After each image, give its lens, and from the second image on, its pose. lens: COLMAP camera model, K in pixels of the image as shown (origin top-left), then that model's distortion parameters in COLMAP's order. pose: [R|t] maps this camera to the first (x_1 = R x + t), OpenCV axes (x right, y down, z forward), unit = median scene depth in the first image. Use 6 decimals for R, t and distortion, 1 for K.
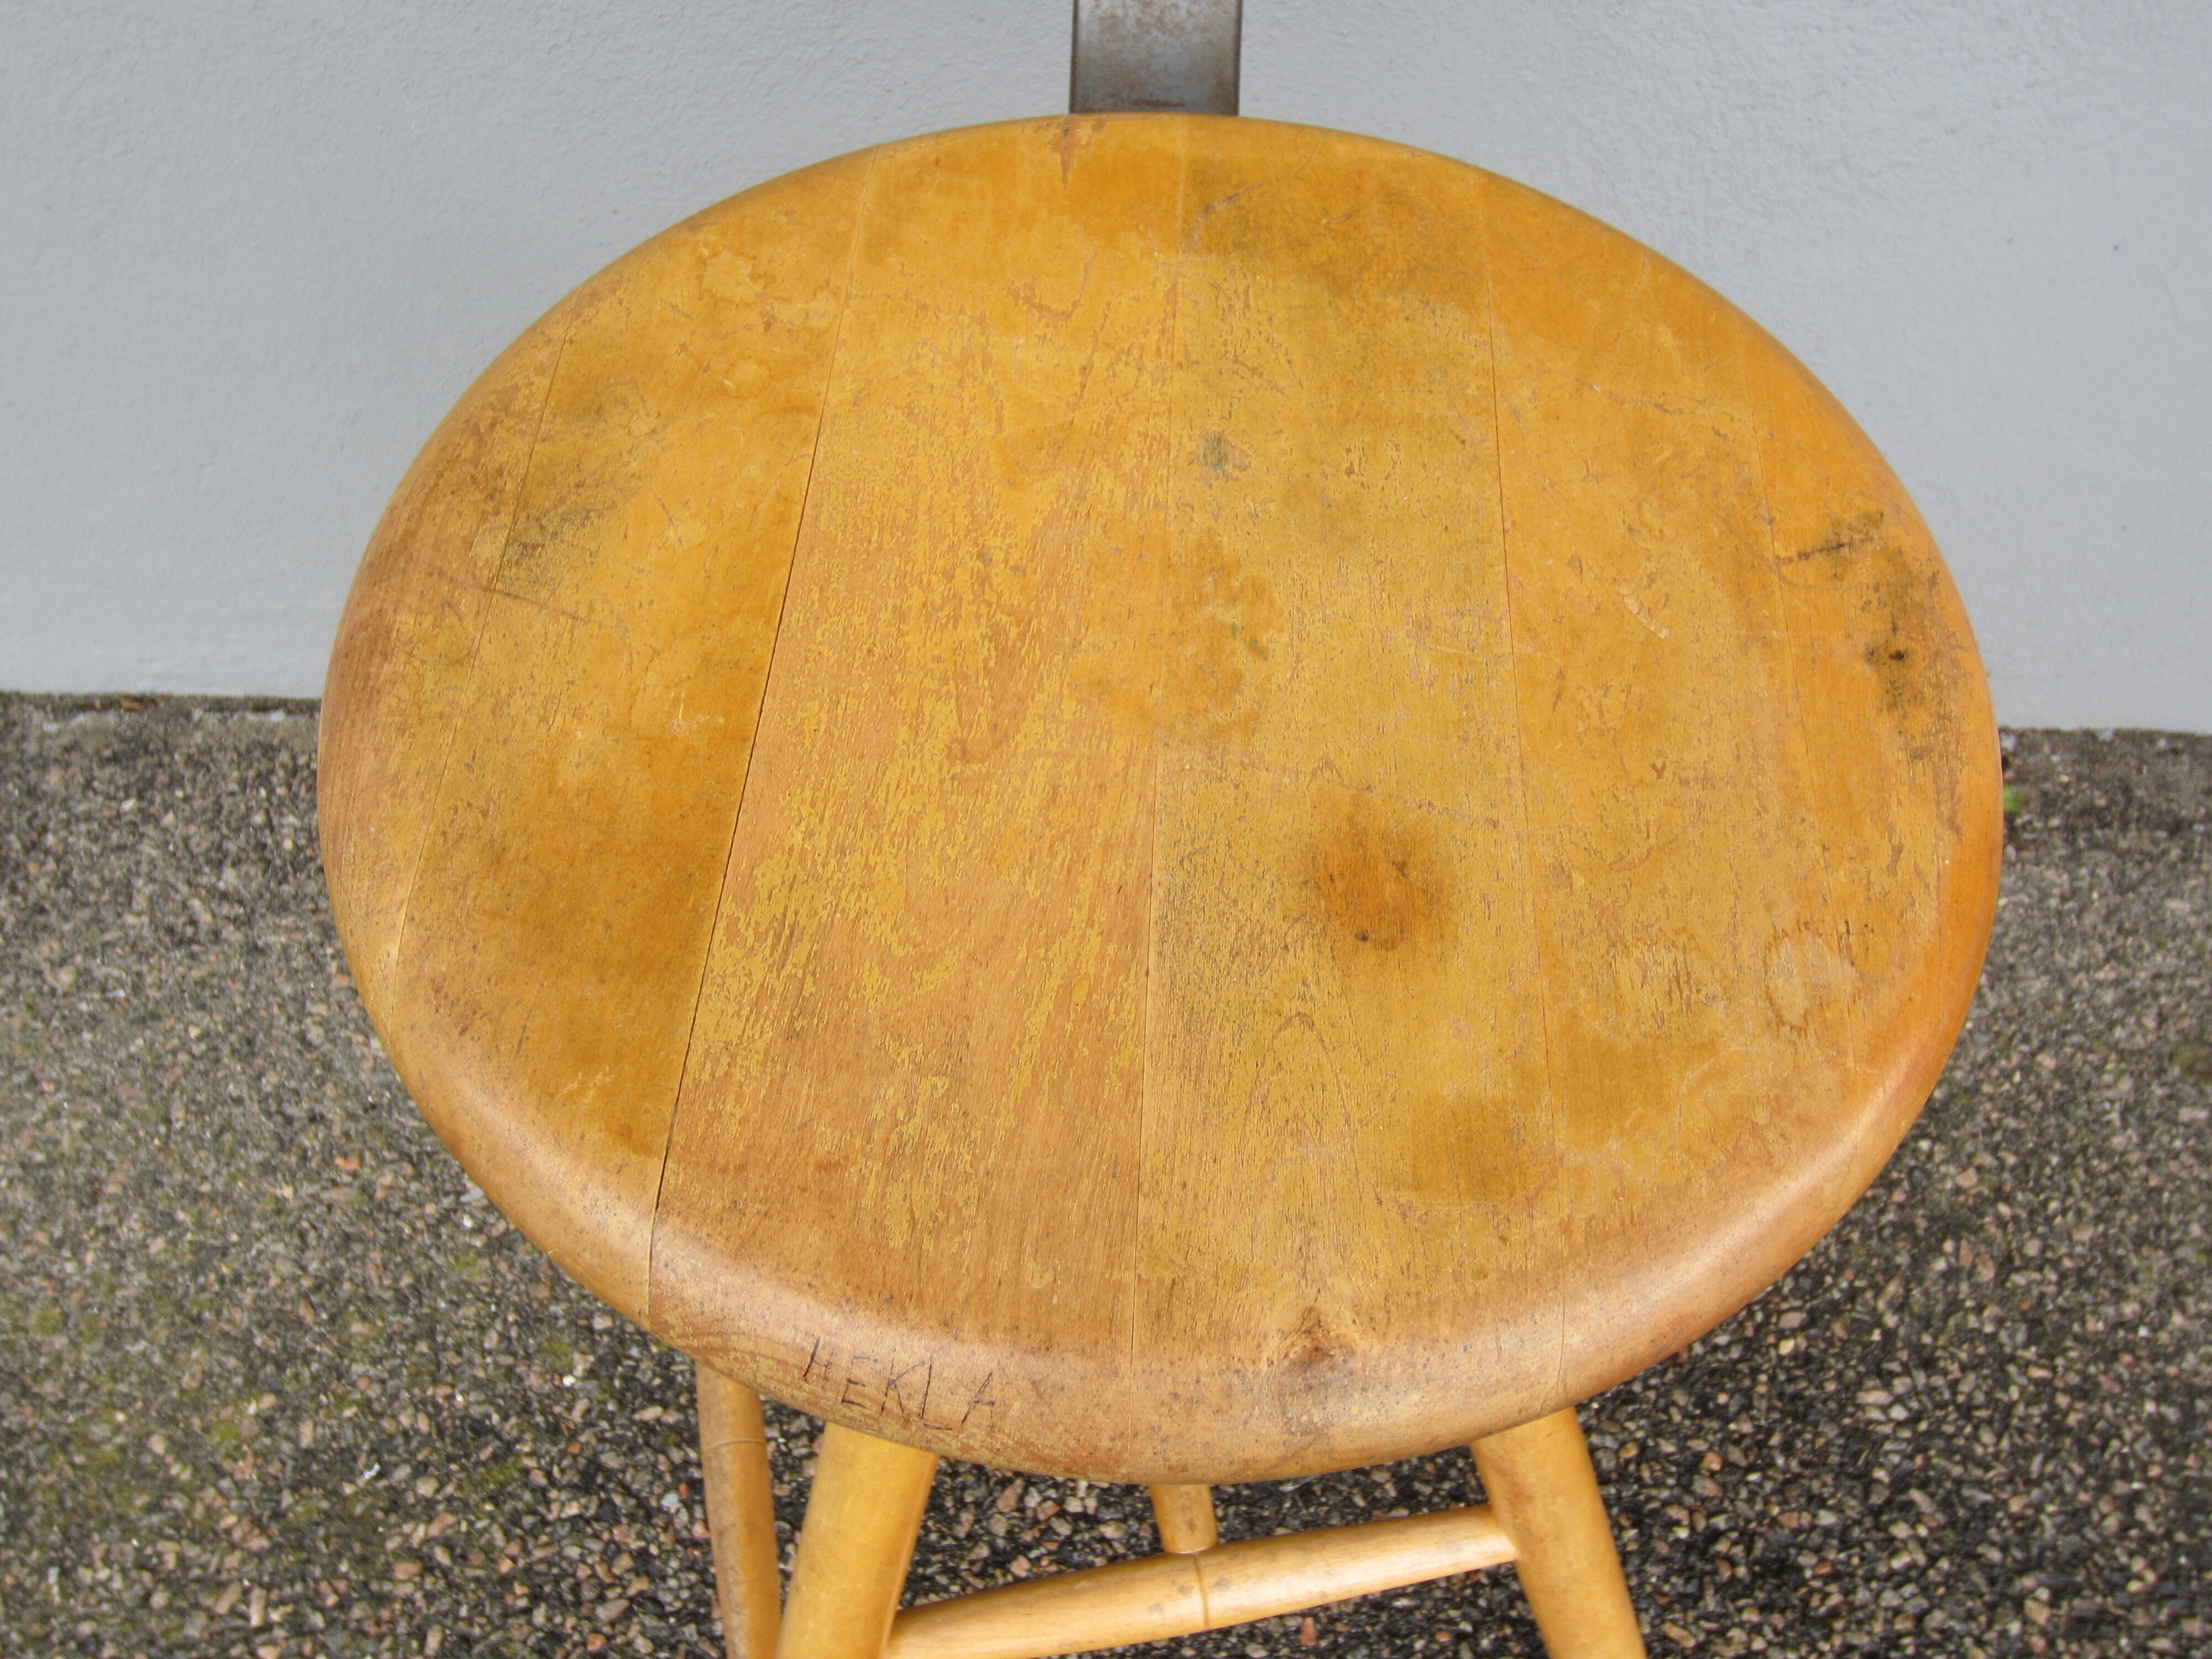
lens RADIAL K [[2130.3, 0, 1103.3], [0, 2130.3, 828.3], [0, 0, 1]] dist [-0.076059, 0.031110]
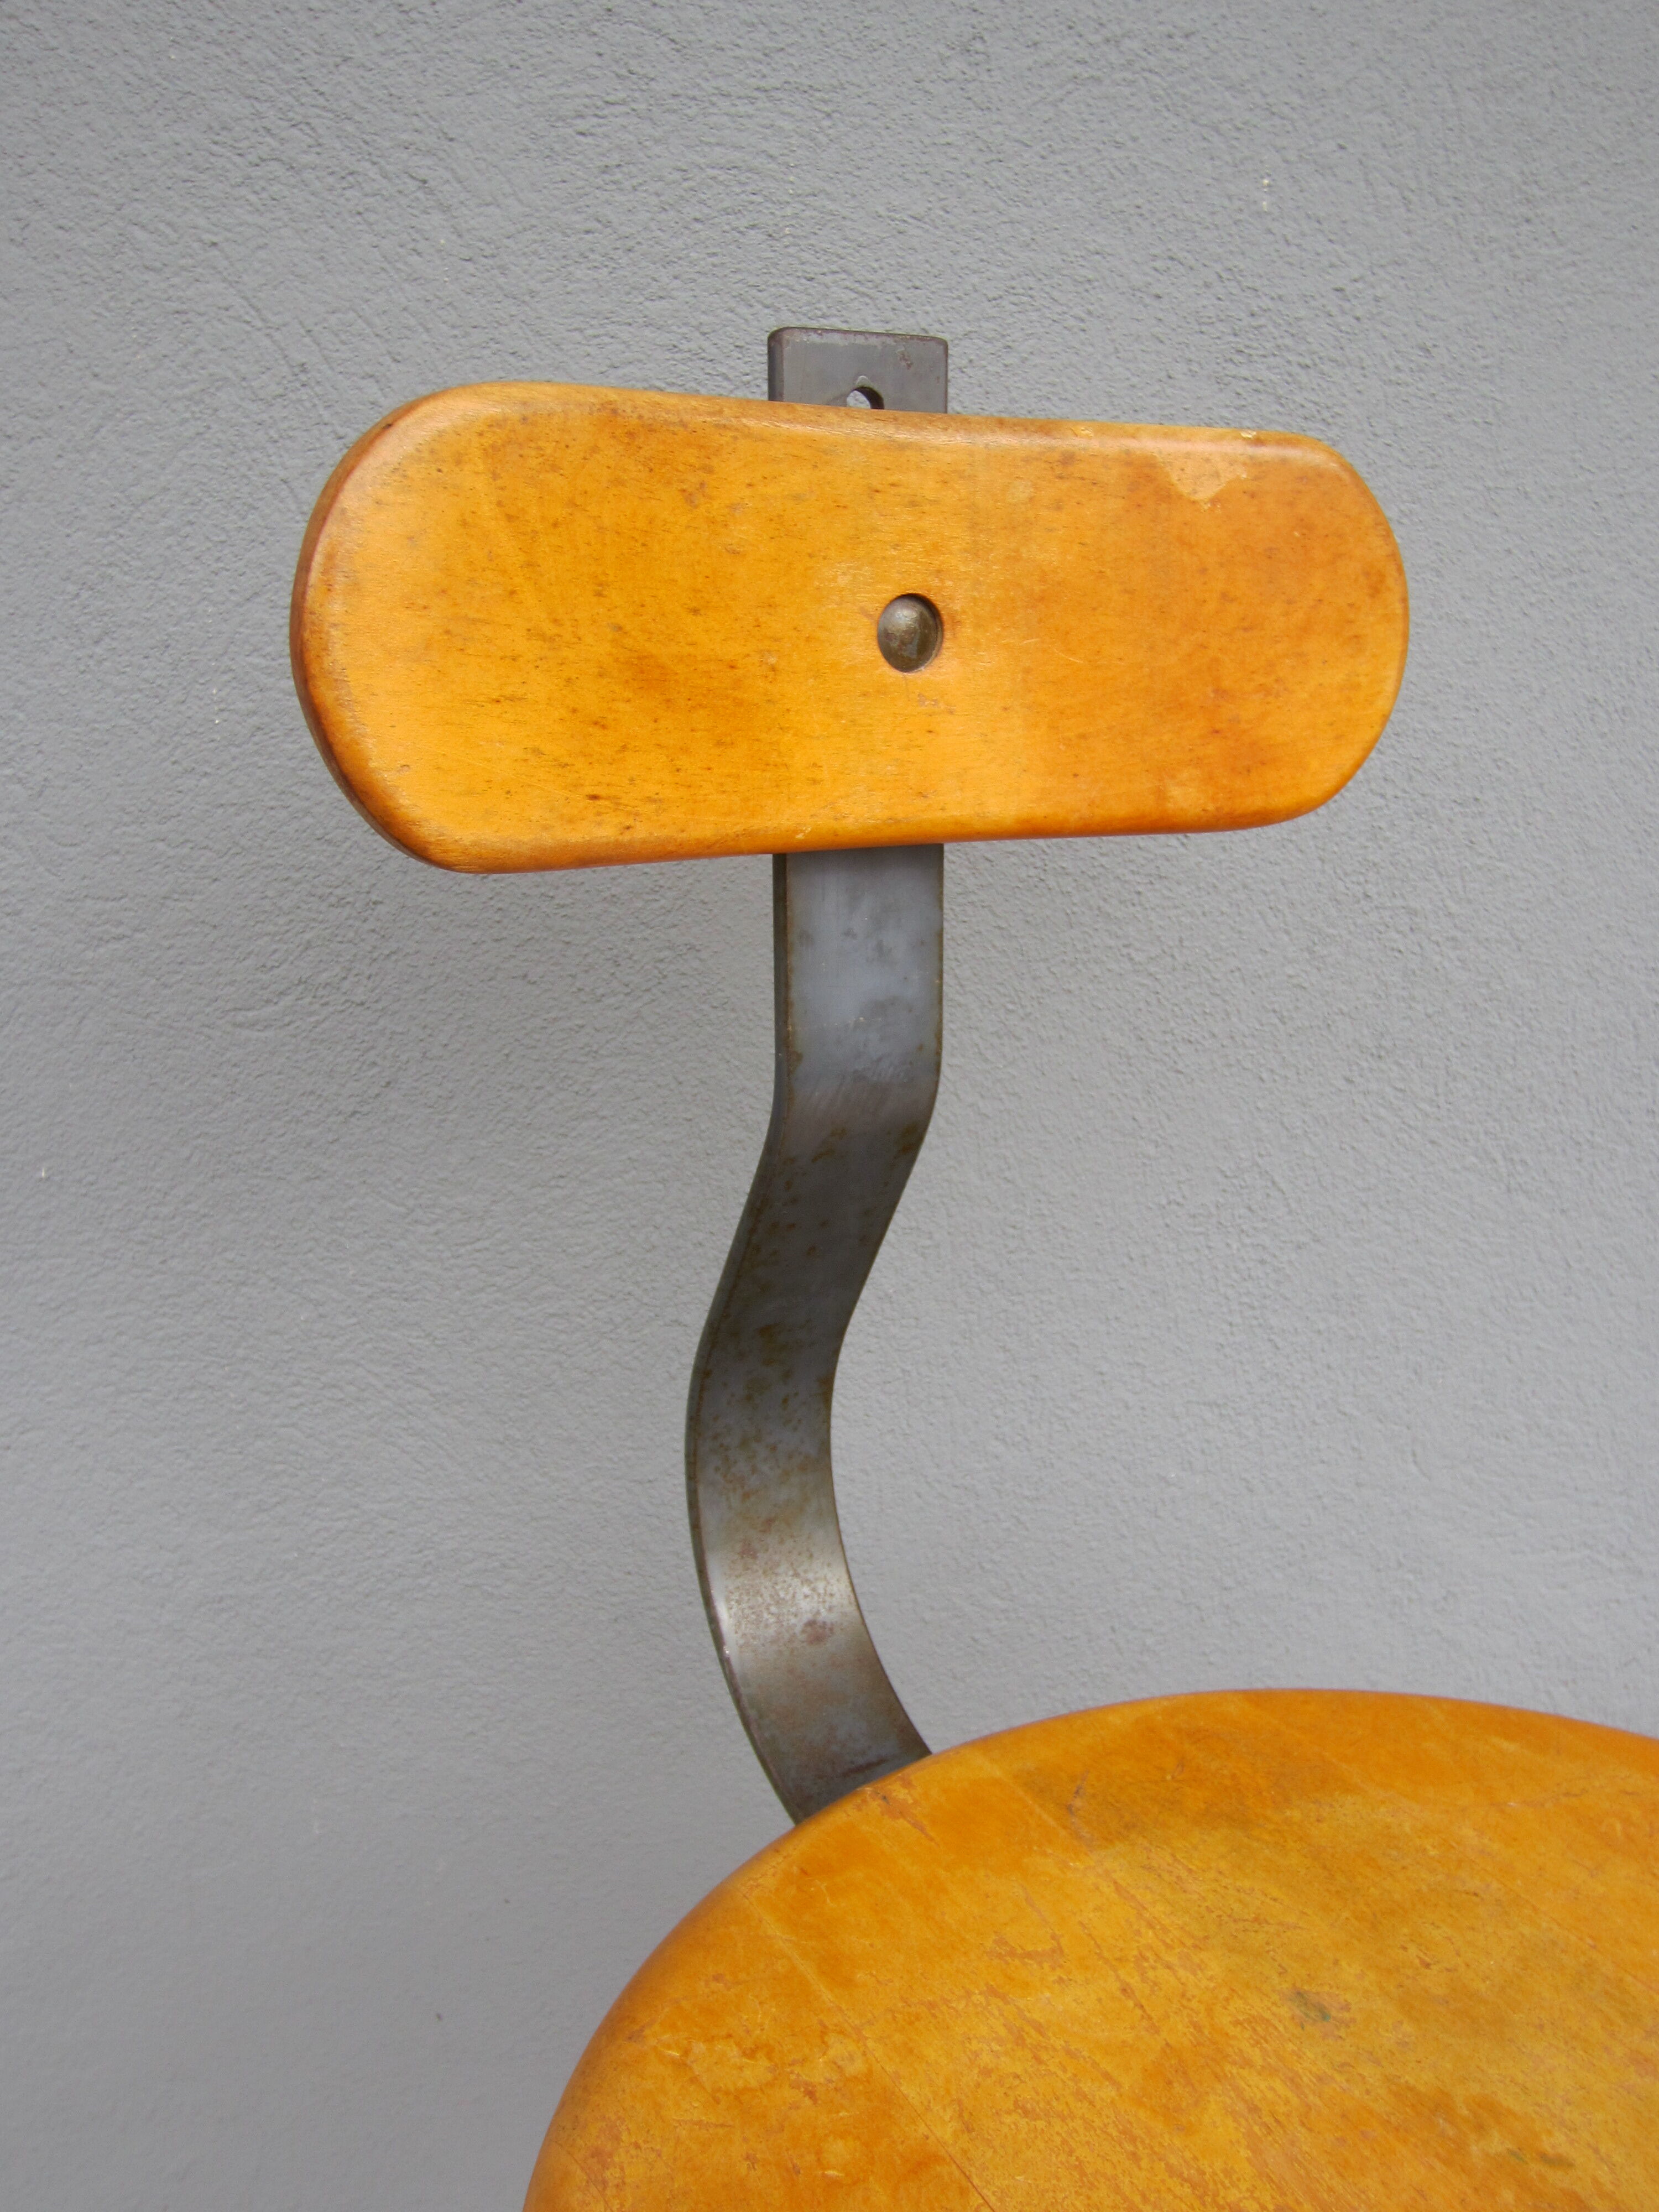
lens RADIAL K [[1920.0, 0, 835.3], [0, 1920.0, 1111.7], [0, 0, 1]] dist [-0.054115, 0.022567]
pose [[0.992308, -0.061183, 0.107620, -0.135376], [0.116639, 0.753370, -0.647170, 0.023608], [-0.041482, 0.654745, 0.754711, 0.062529]]
